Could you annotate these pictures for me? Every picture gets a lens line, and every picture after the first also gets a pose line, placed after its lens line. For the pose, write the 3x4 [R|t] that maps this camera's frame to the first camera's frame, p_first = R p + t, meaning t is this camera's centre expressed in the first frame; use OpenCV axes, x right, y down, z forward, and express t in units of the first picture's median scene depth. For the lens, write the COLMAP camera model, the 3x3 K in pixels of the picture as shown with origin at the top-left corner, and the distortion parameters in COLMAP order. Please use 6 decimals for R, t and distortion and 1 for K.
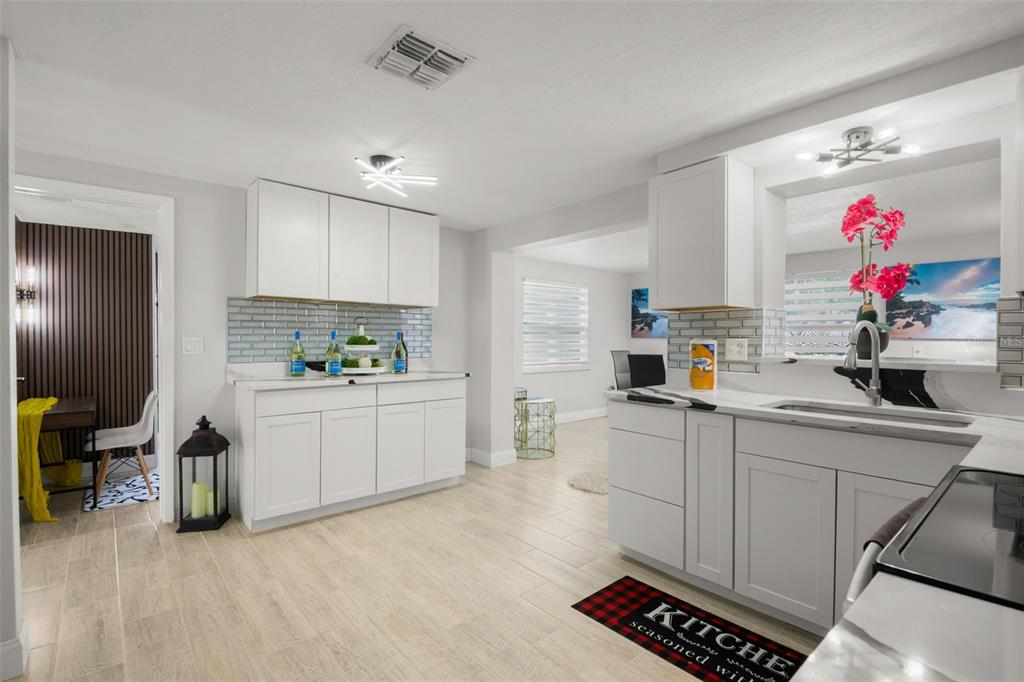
lens RADIAL K [[470.5, 0, 506.3], [0, 470.5, 339.2], [0, 0, 1]] dist [-0.003257, -0.000208]
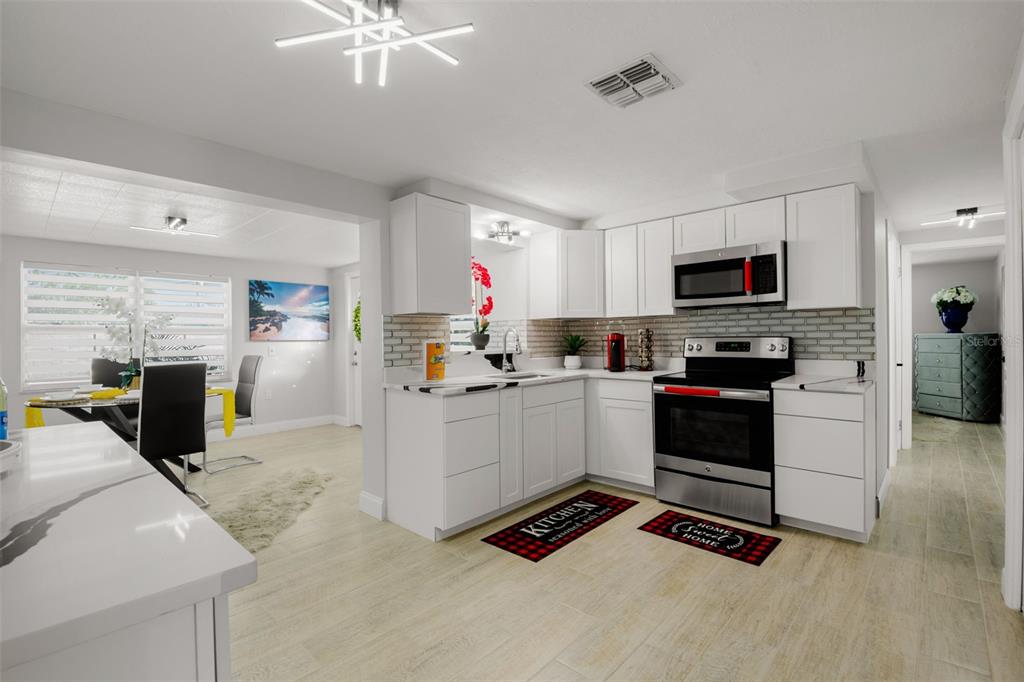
lens RADIAL K [[470.5, 0, 506.3], [0, 470.5, 339.2], [0, 0, 1]] dist [-0.003257, -0.000208]
pose [[-0.120751, -0.004665, 0.992672, -1.020976], [0.015927, 0.999851, 0.006636, -0.006283], [-0.992555, 0.016612, -0.120659, 1.194068]]
